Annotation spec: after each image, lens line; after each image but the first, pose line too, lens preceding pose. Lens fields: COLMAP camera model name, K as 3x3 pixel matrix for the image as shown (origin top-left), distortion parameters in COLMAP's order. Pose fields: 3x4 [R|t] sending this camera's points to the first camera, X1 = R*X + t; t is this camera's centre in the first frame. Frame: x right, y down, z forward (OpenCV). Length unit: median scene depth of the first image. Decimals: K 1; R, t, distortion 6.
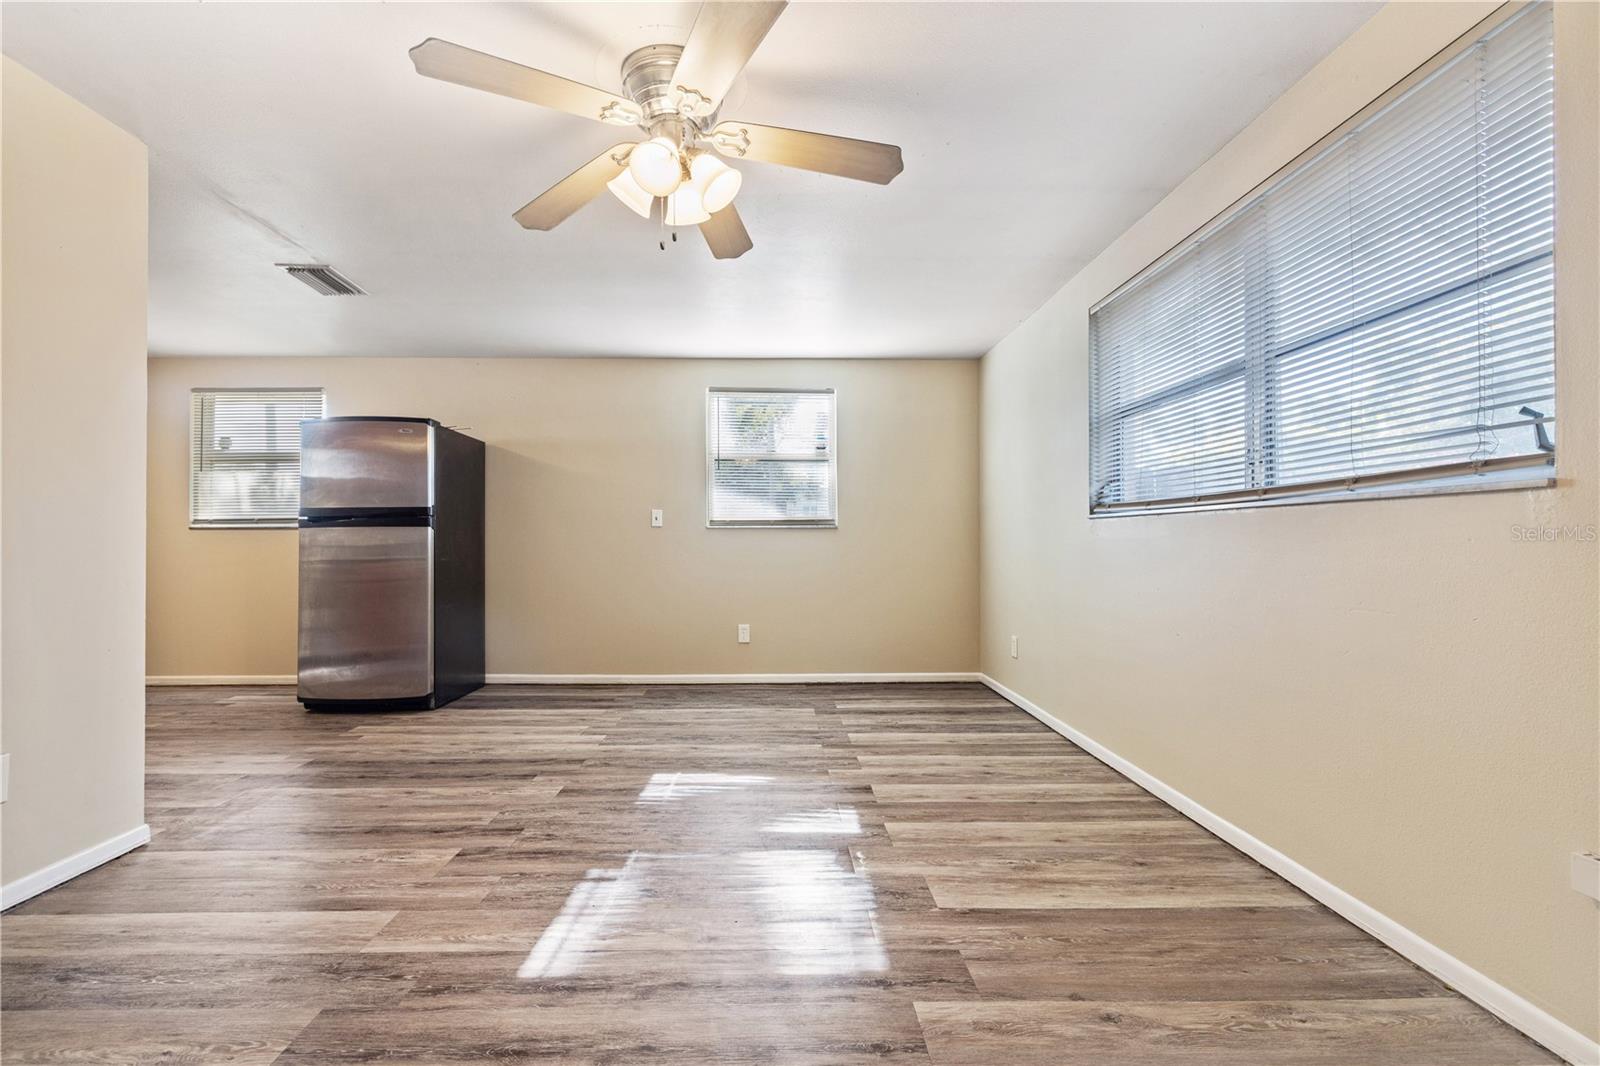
lens RADIAL K [[677.3, 0, 773.9], [0, 677.3, 561.5], [0, 0, 1]] dist [0.002118, -0.000537]
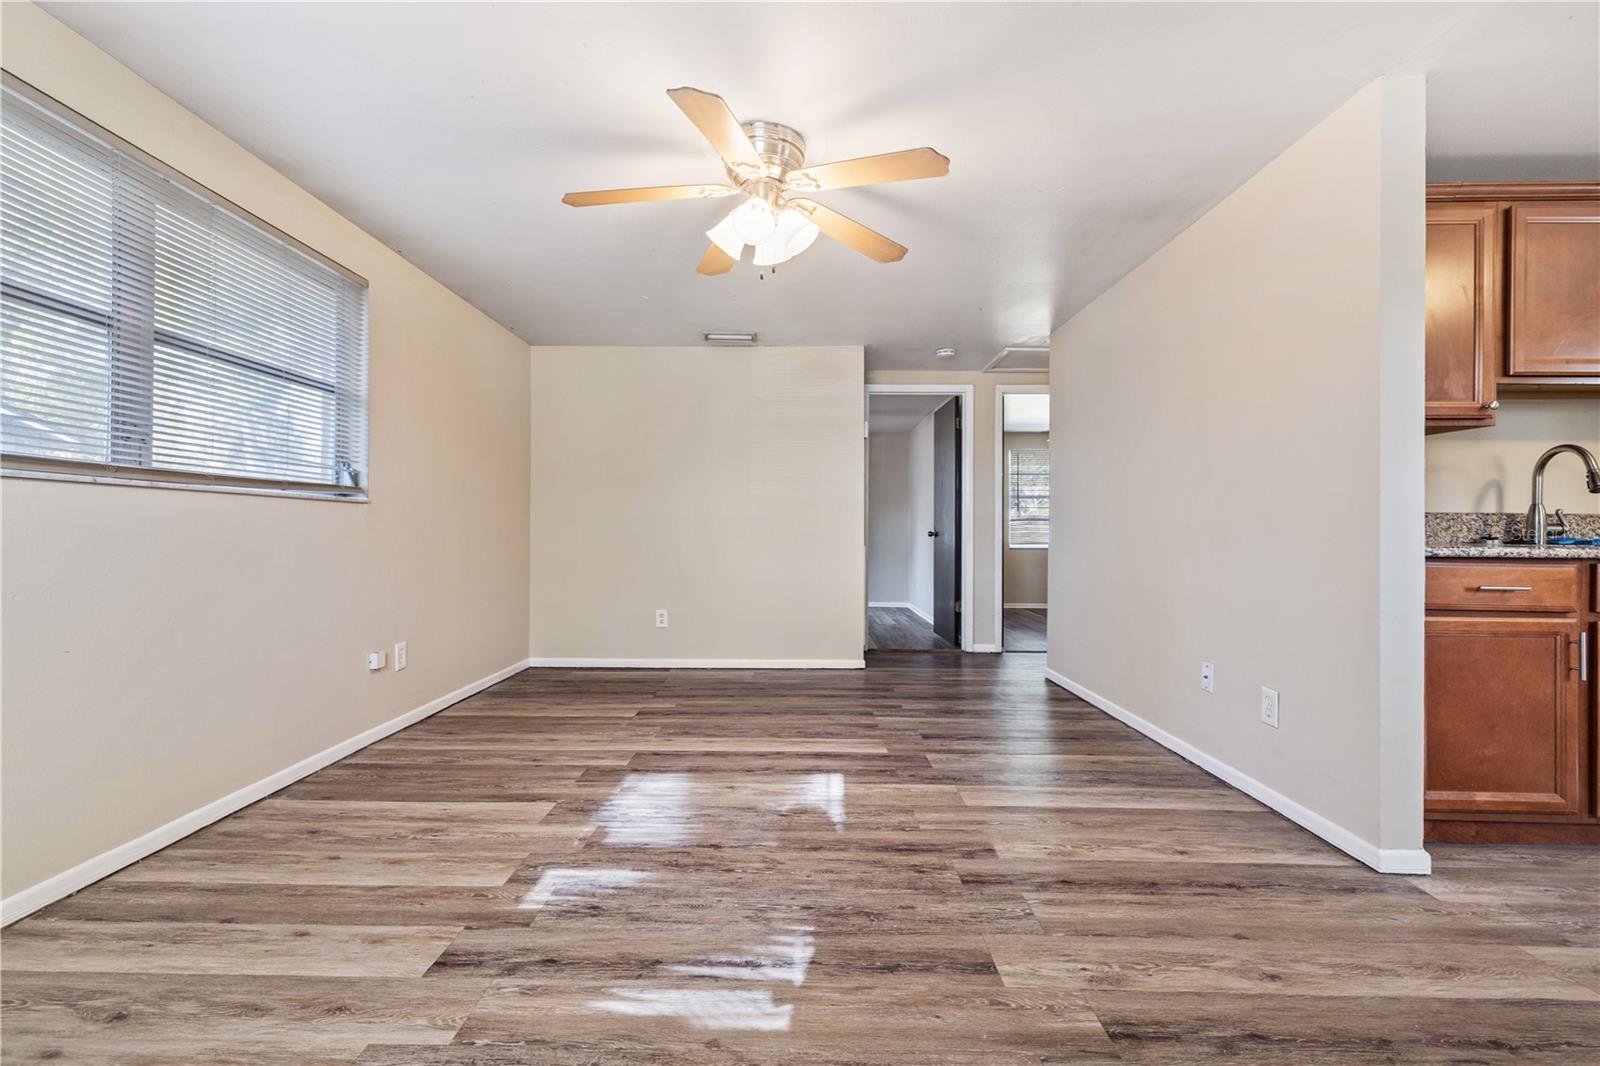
lens RADIAL K [[677.3, 0, 787.4], [0, 677.3, 526.8], [0, 0, 1]] dist [0.002118, -0.000537]
pose [[-0.999697, -0.004552, 0.024189, -0.186070], [-0.004075, 0.999797, 0.019709, -0.038521], [-0.024274, 0.019604, -0.999513, 1.842909]]
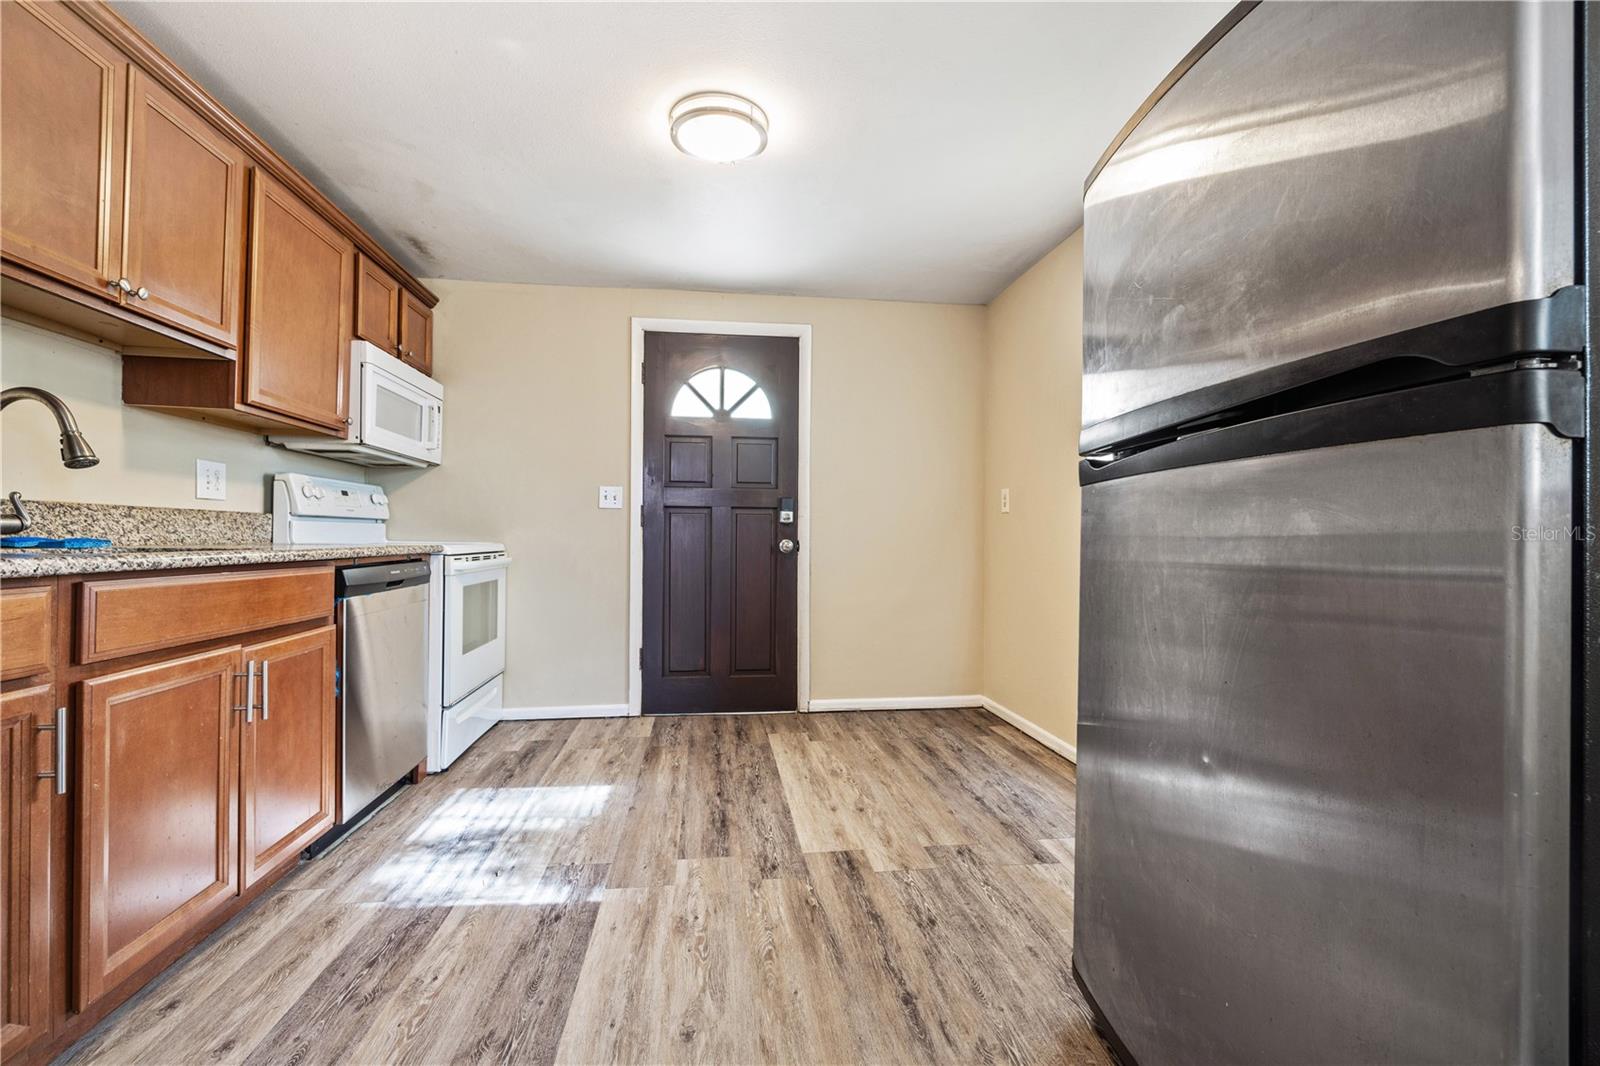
lens RADIAL K [[677.3, 0, 788.2], [0, 677.3, 529.8], [0, 0, 1]] dist [0.002118, -0.000537]
pose [[0.113525, -0.004684, -0.993524, -0.645223], [-0.031490, 0.999470, -0.008311, -0.030525], [0.993036, 0.032230, 0.113317, 1.406670]]
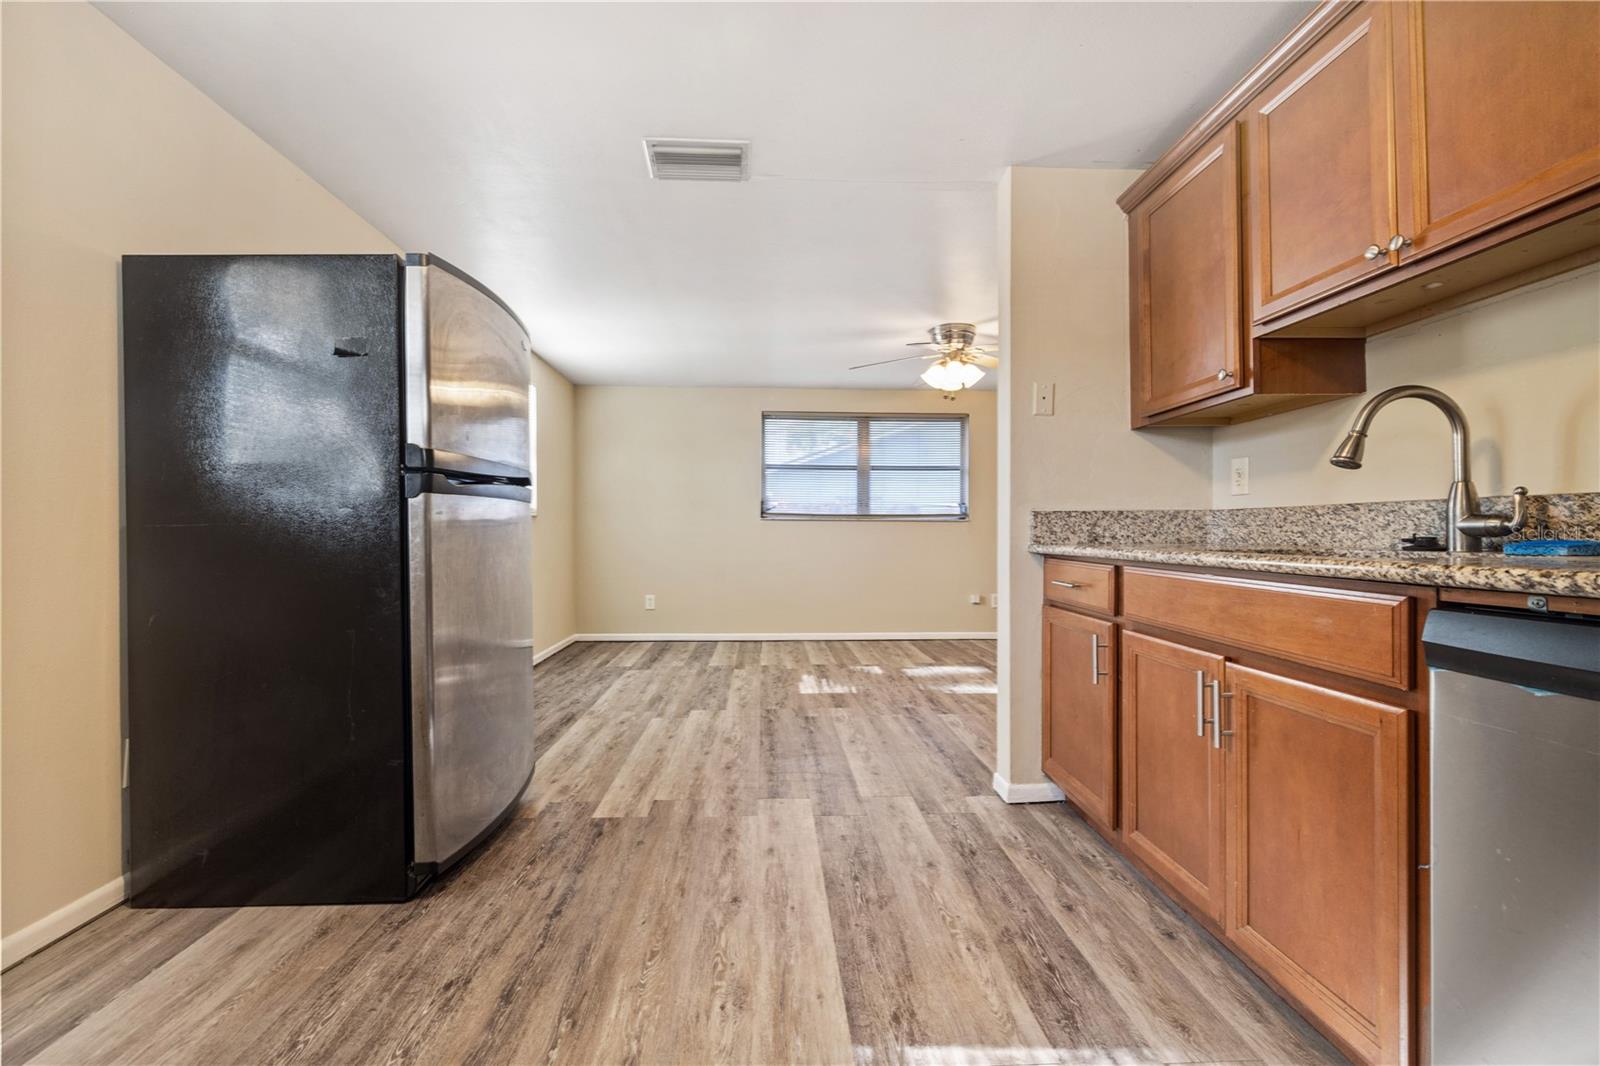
lens RADIAL K [[677.3, 0, 783.5], [0, 677.3, 530.6], [0, 0, 1]] dist [0.002118, -0.000537]
pose [[-0.023673, 0.005775, 0.999703, -2.032327], [0.025182, 0.999669, -0.005178, -0.025194], [-0.999403, 0.025052, -0.023811, 1.353025]]
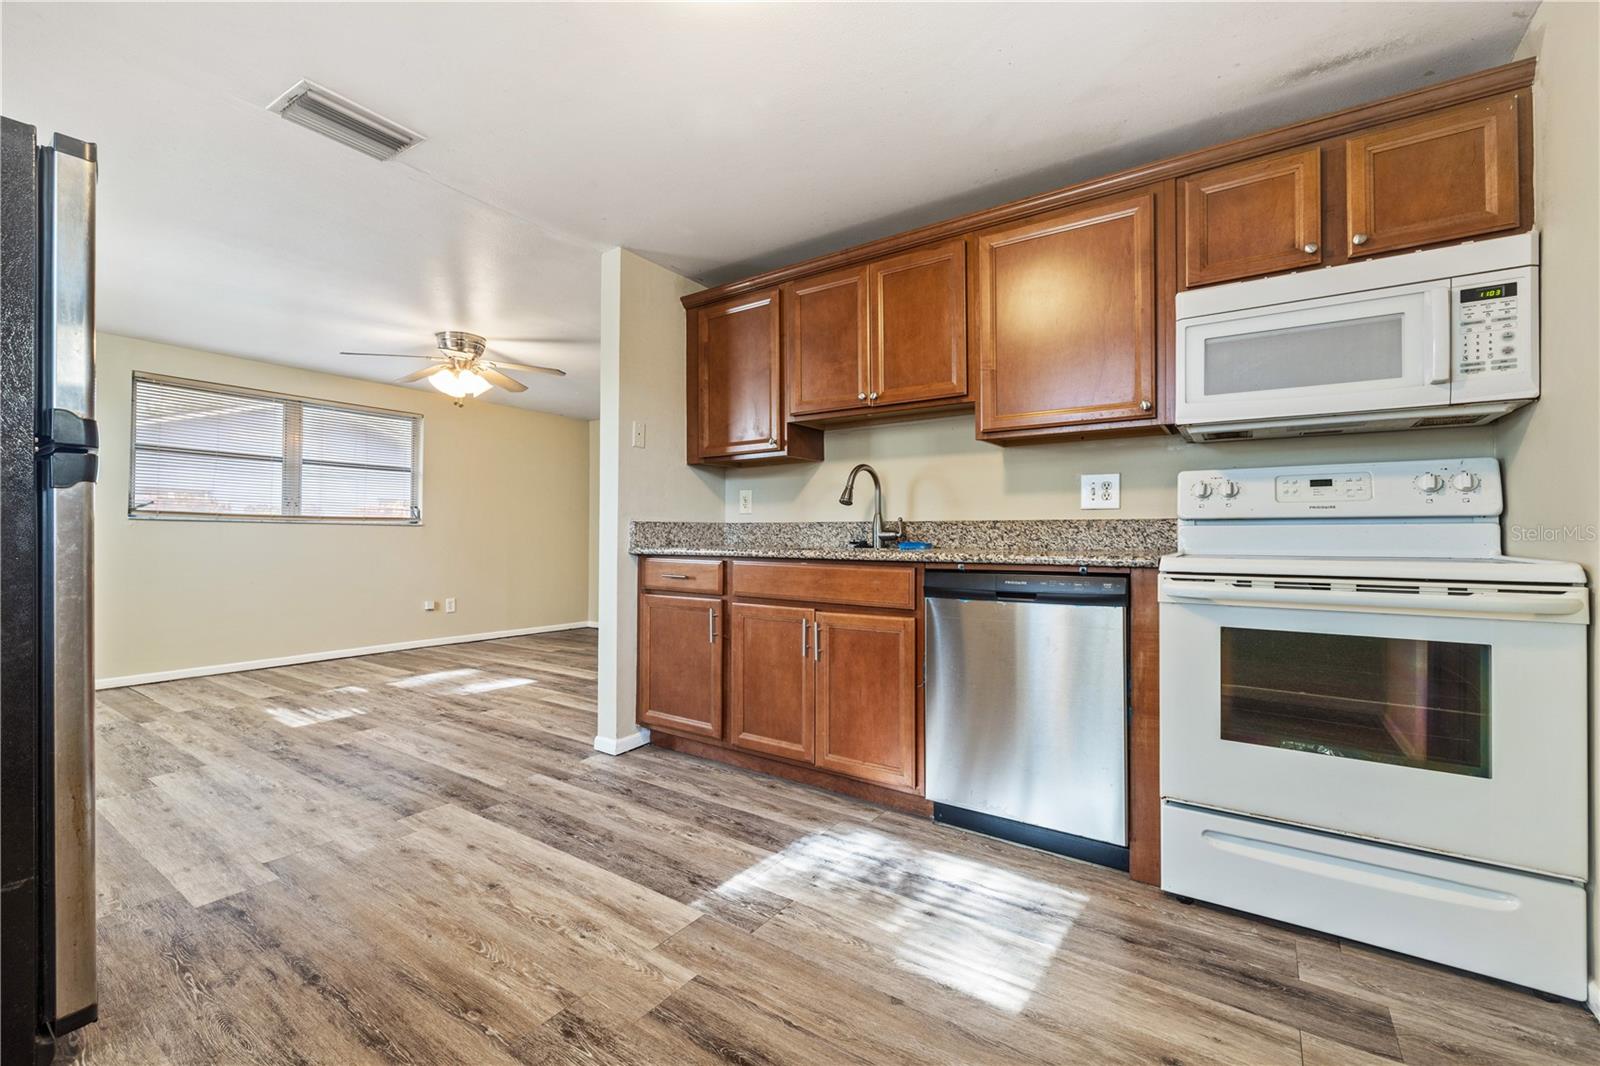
lens RADIAL K [[677.3, 0, 789.1], [0, 677.3, 529.1], [0, 0, 1]] dist [0.002118, -0.000537]
pose [[-0.814142, 0.008697, 0.580601, -2.025240], [0.015044, 0.999868, 0.006119, -0.039763], [-0.580471, 0.013716, -0.814165, 1.865414]]
